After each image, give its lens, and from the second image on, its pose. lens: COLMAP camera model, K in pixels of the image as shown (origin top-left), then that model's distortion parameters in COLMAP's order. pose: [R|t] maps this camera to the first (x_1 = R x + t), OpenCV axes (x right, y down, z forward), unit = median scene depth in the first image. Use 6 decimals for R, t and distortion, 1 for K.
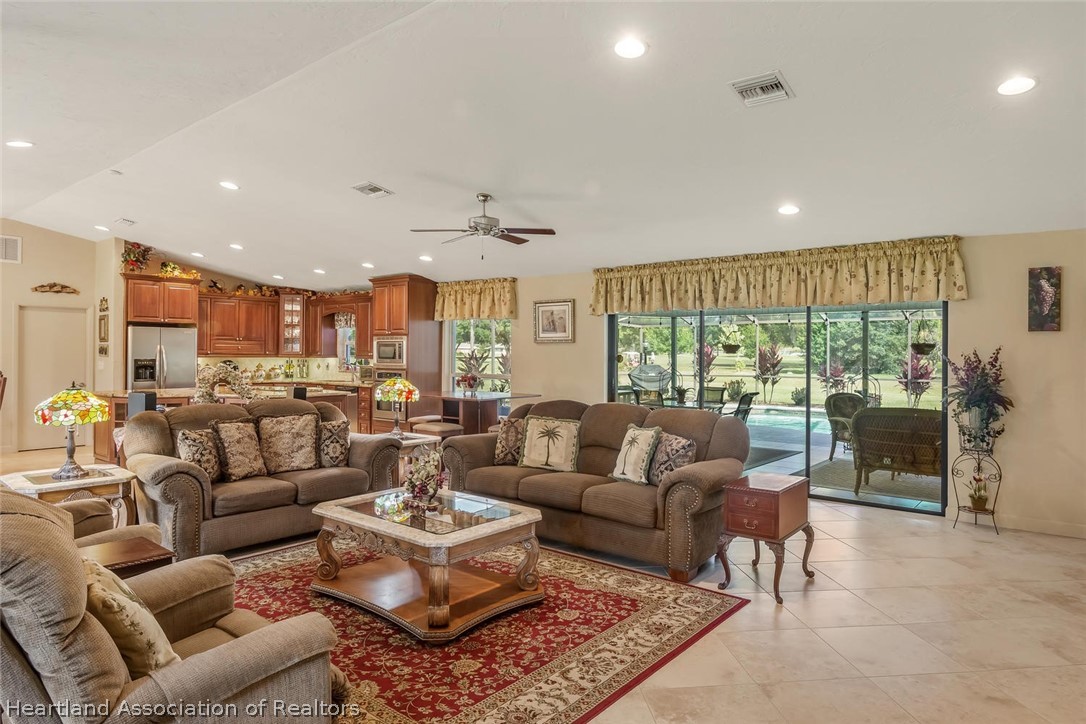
lens RADIAL K [[620.1, 0, 554.4], [0, 620.1, 354.4], [0, 0, 1]] dist [-0.000259, -0.000309]
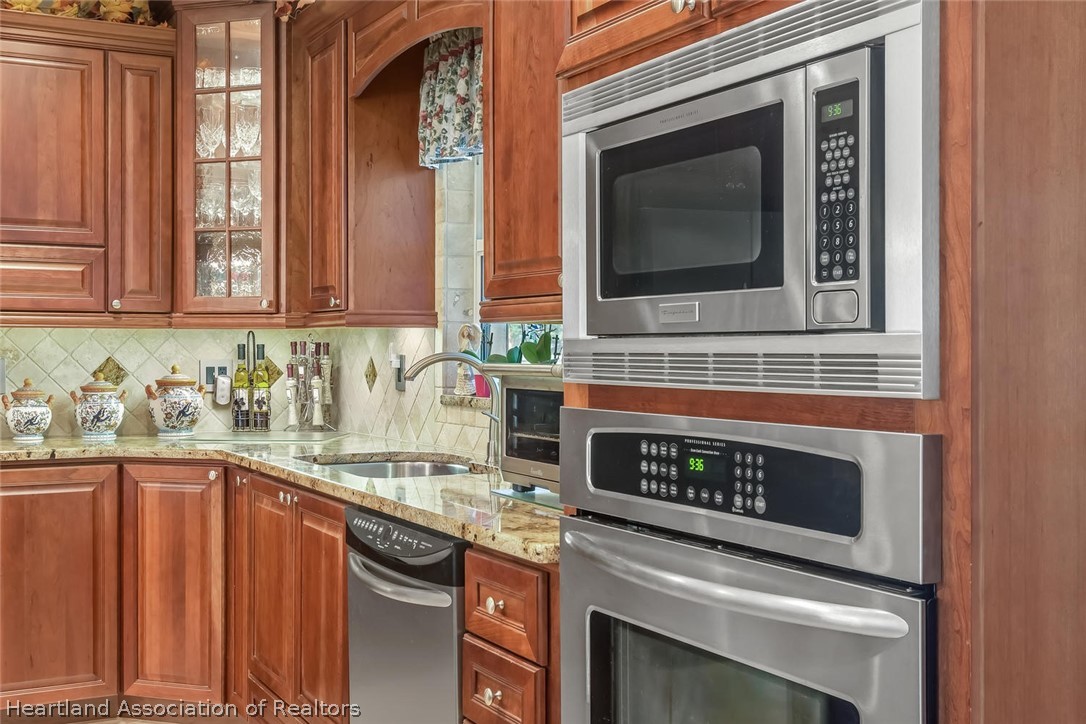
lens RADIAL K [[1228.5, 0, 543.0], [0, 1228.5, 362.0], [0, 0, 1]] dist [-0.008467, -0.011323]
pose [[0.922892, 0.000102, -0.385060, -0.180154], [0.001312, 0.999993, 0.003409, 0.014403], [0.385058, -0.003651, 0.922885, 0.675212]]
